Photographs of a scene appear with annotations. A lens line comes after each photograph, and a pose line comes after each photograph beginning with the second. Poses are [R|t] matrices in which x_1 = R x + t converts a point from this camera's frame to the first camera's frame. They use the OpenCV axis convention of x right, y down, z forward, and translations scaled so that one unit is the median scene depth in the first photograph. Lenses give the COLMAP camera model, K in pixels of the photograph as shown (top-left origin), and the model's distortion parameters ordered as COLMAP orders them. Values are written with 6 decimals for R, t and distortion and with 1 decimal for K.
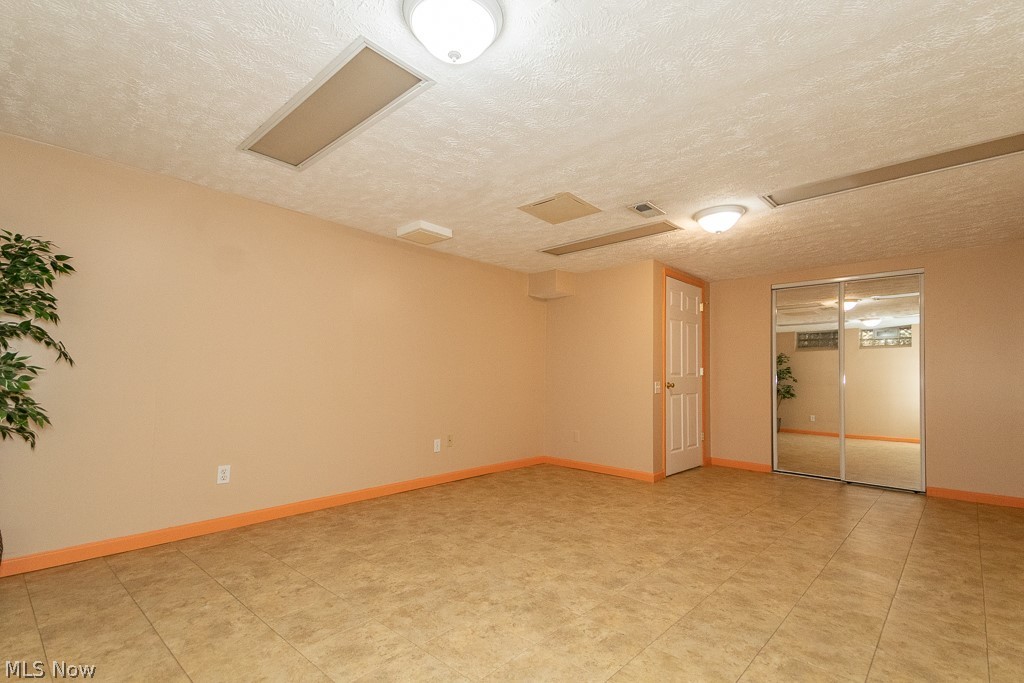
lens RADIAL K [[478.0, 0, 508.1], [0, 478.0, 344.5], [0, 0, 1]] dist [0.083777, -0.034421]
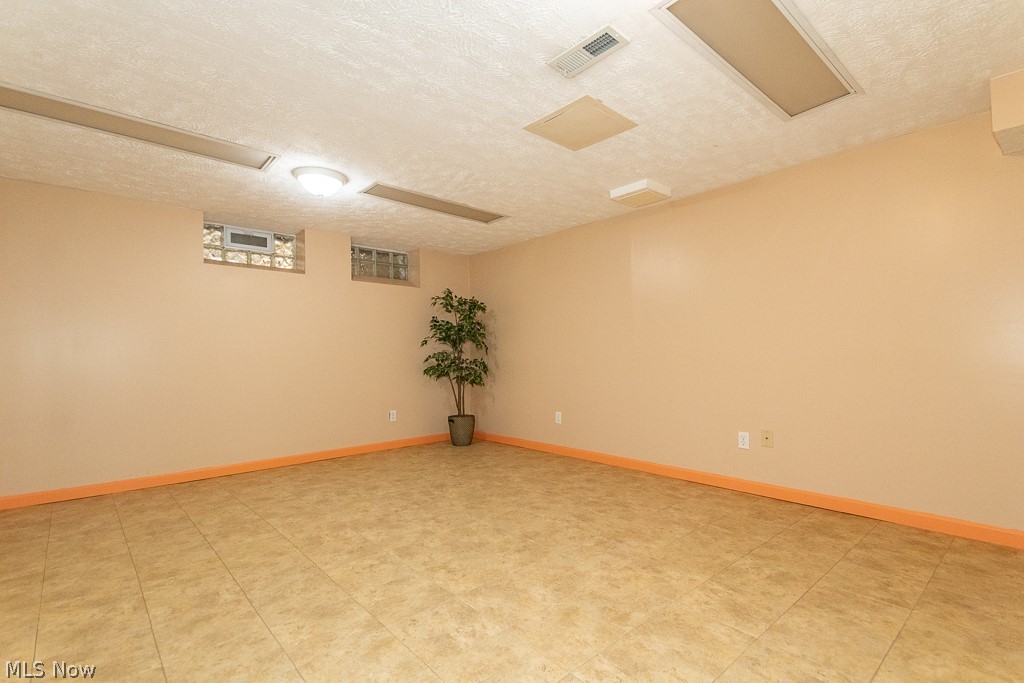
lens RADIAL K [[465.7, 0, 510.5], [0, 465.7, 346.2], [0, 0, 1]] dist [0.080450, -0.031898]
pose [[-0.100481, -0.032525, -0.994407, 1.043983], [0.078838, 0.996063, -0.040546, 0.102002], [0.991811, -0.082471, -0.097521, 1.178522]]
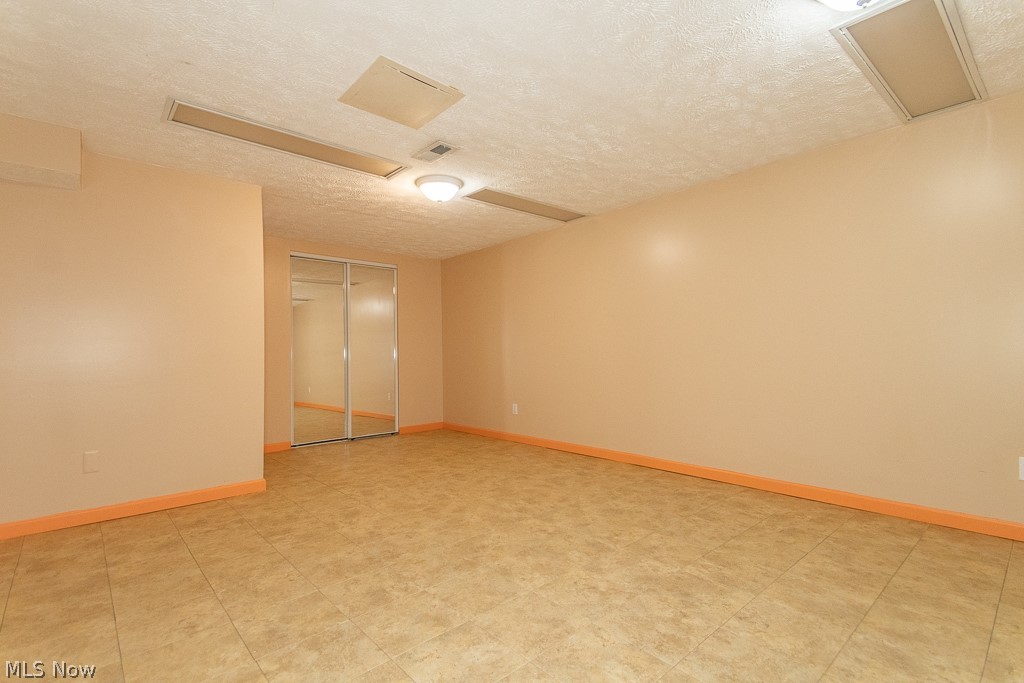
lens RADIAL K [[465.7, 0, 510.5], [0, 465.7, 346.2], [0, 0, 1]] dist [0.080450, -0.031898]
pose [[0.096665, 0.004485, 0.995307, -0.676049], [-0.053829, 0.998550, 0.000729, 0.073159], [-0.993860, -0.053646, 0.096766, 0.966686]]
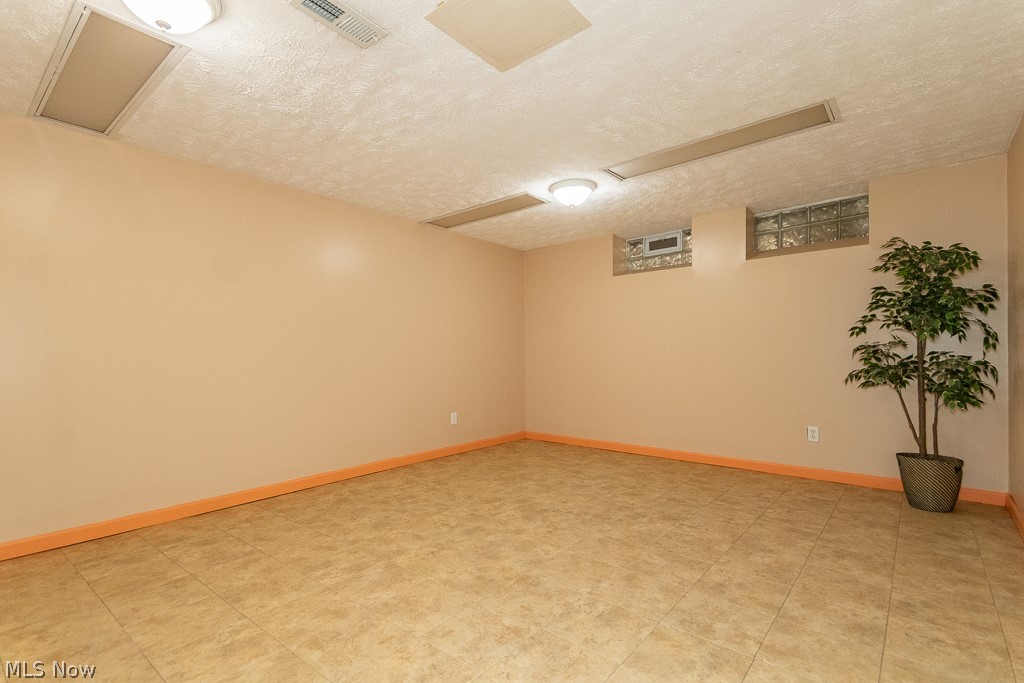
lens RADIAL K [[478.0, 0, 508.1], [0, 478.0, 344.5], [0, 0, 1]] dist [0.083777, -0.034421]
pose [[-0.999066, -0.002139, -0.043159, 0.162776], [0.002019, 0.995373, -0.096069, 0.145241], [0.043165, -0.096067, -0.994439, 1.886937]]
